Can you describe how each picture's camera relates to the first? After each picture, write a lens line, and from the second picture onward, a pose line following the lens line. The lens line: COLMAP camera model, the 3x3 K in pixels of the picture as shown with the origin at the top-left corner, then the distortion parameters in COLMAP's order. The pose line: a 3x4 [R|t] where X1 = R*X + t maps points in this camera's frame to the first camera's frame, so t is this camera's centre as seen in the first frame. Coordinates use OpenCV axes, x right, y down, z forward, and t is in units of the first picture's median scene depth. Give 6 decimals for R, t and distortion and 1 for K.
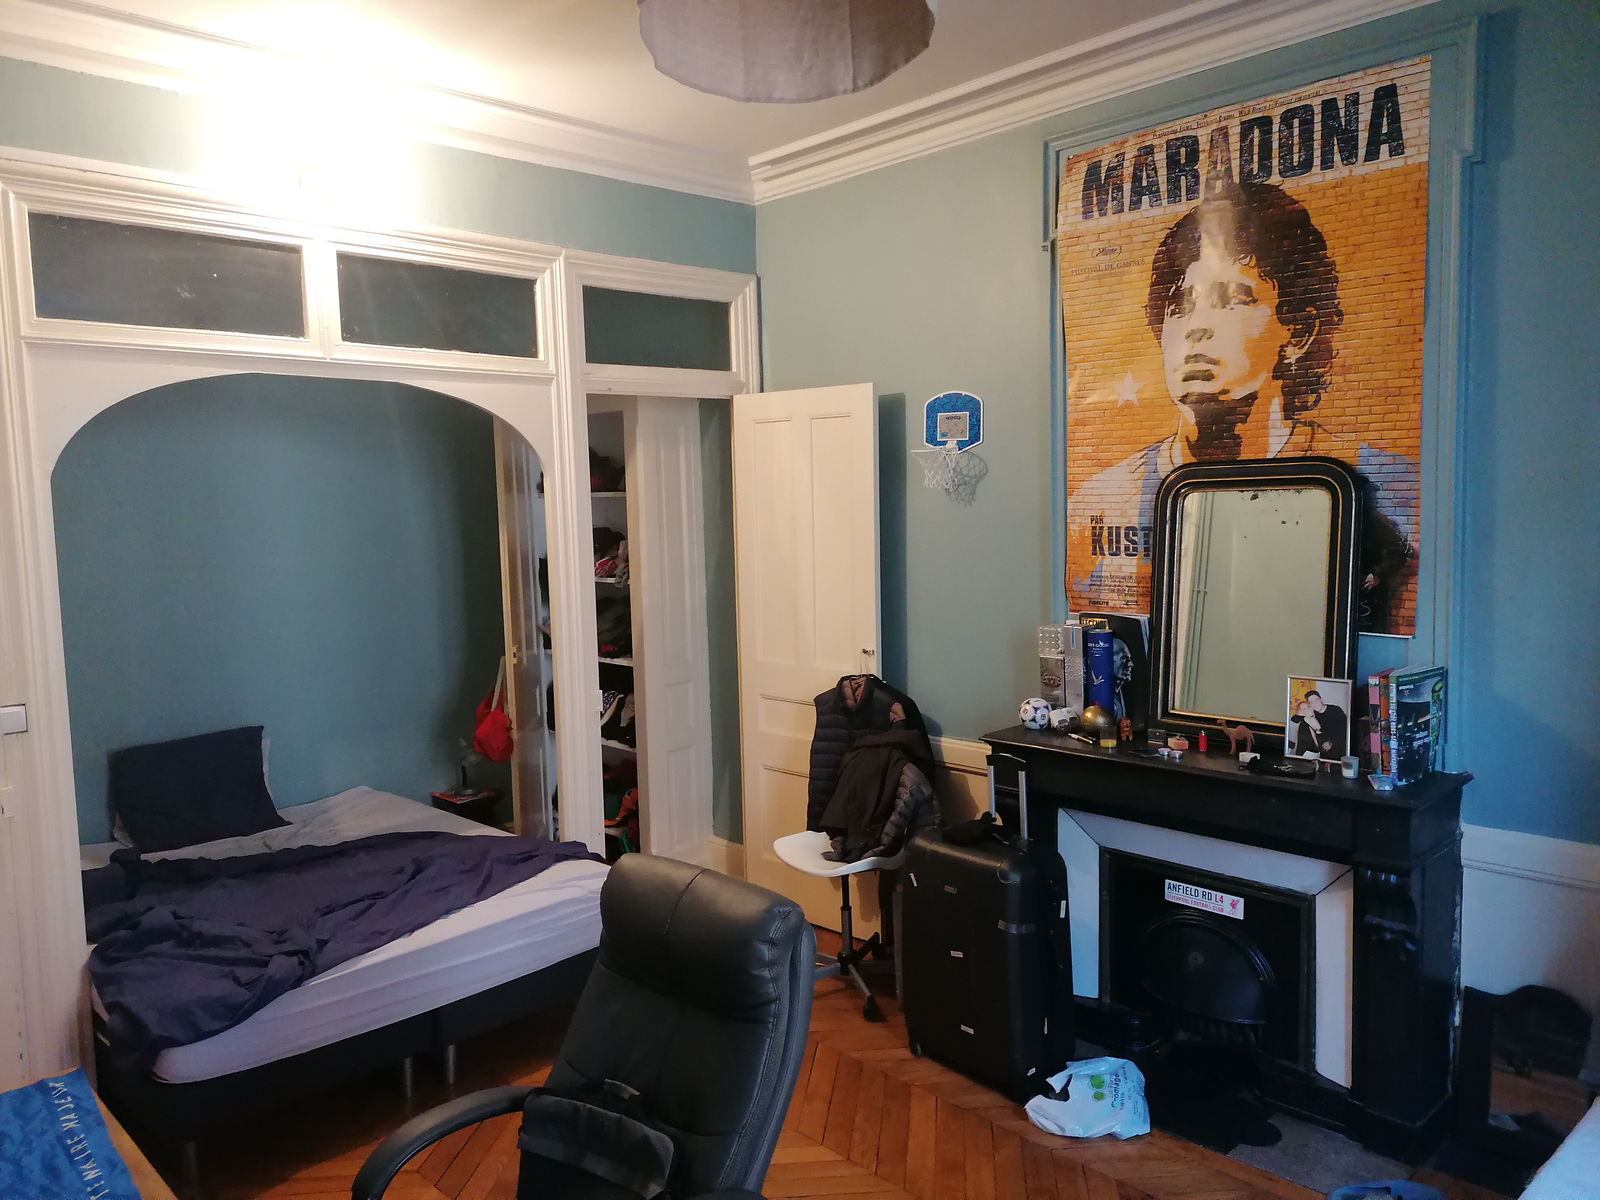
lens RADIAL K [[1180.7, 0, 800.0], [0, 1180.7, 600.0], [0, 0, 1]] dist [0.174226, -0.239165]
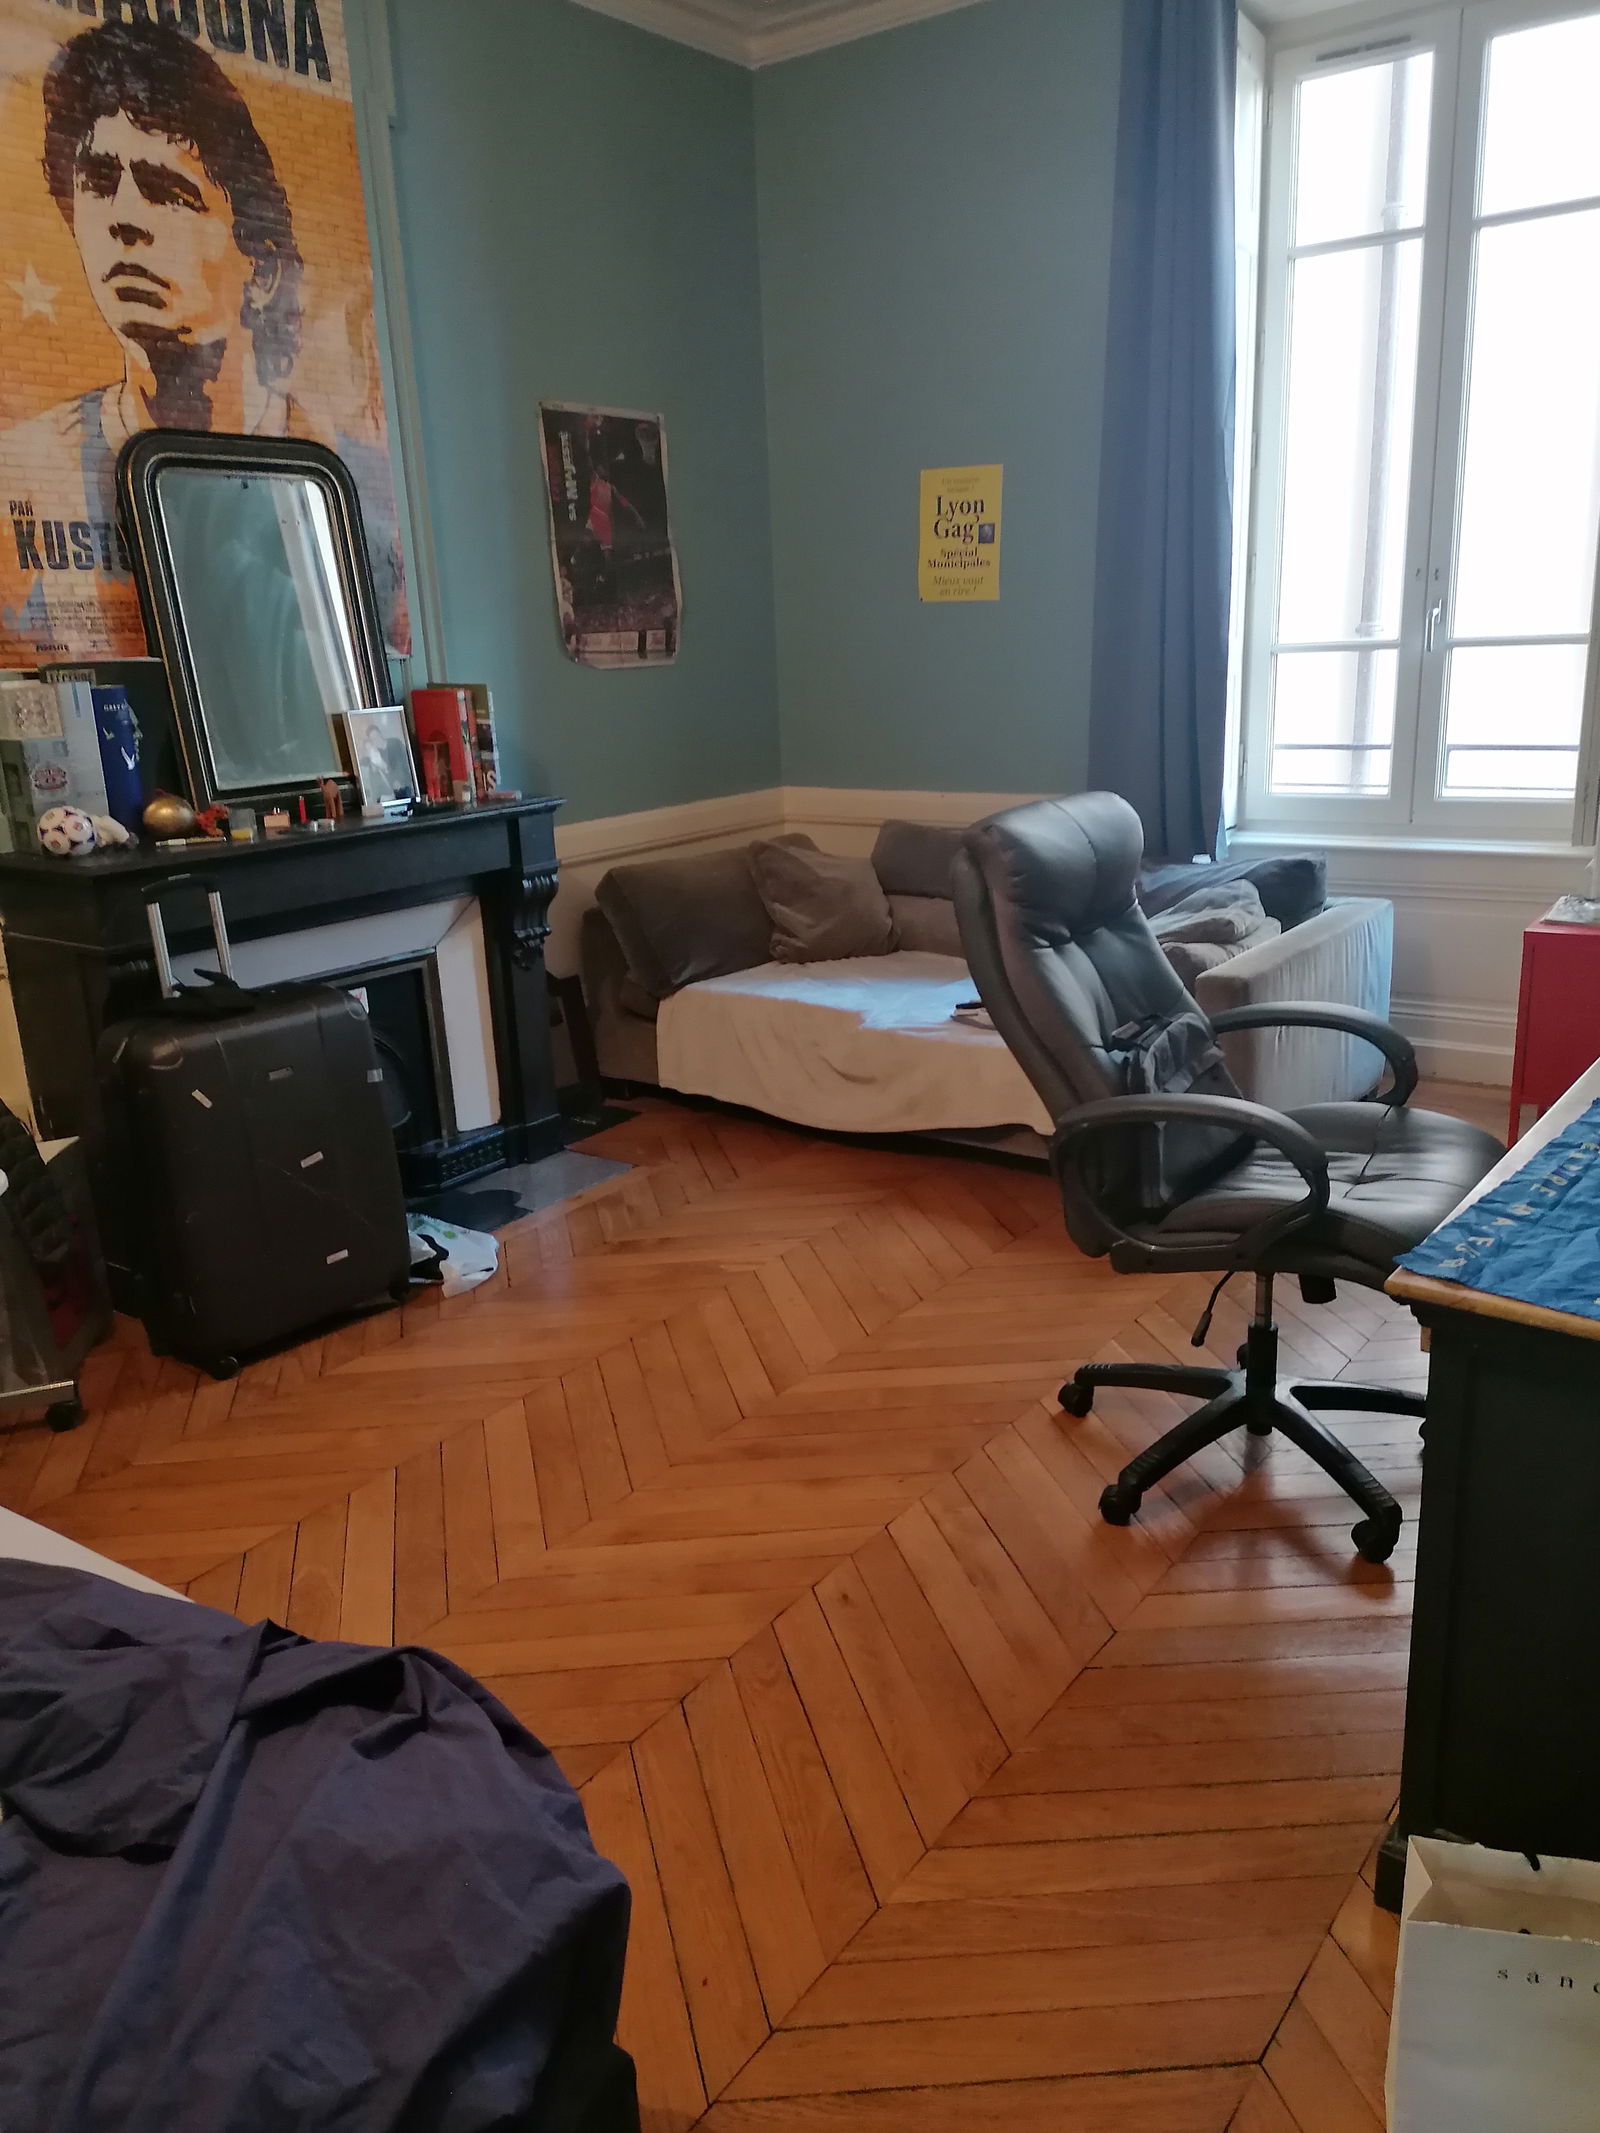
lens RADIAL K [[1587.6, 0, 800.0], [0, 1587.6, 1066.5], [0, 0, 1]] dist [0.010275, -0.002539]
pose [[-0.153936, -0.233487, 0.960098, -0.737728], [0.135801, 0.957459, 0.254619, 0.059222], [-0.978704, 0.169577, -0.115679, 0.825455]]
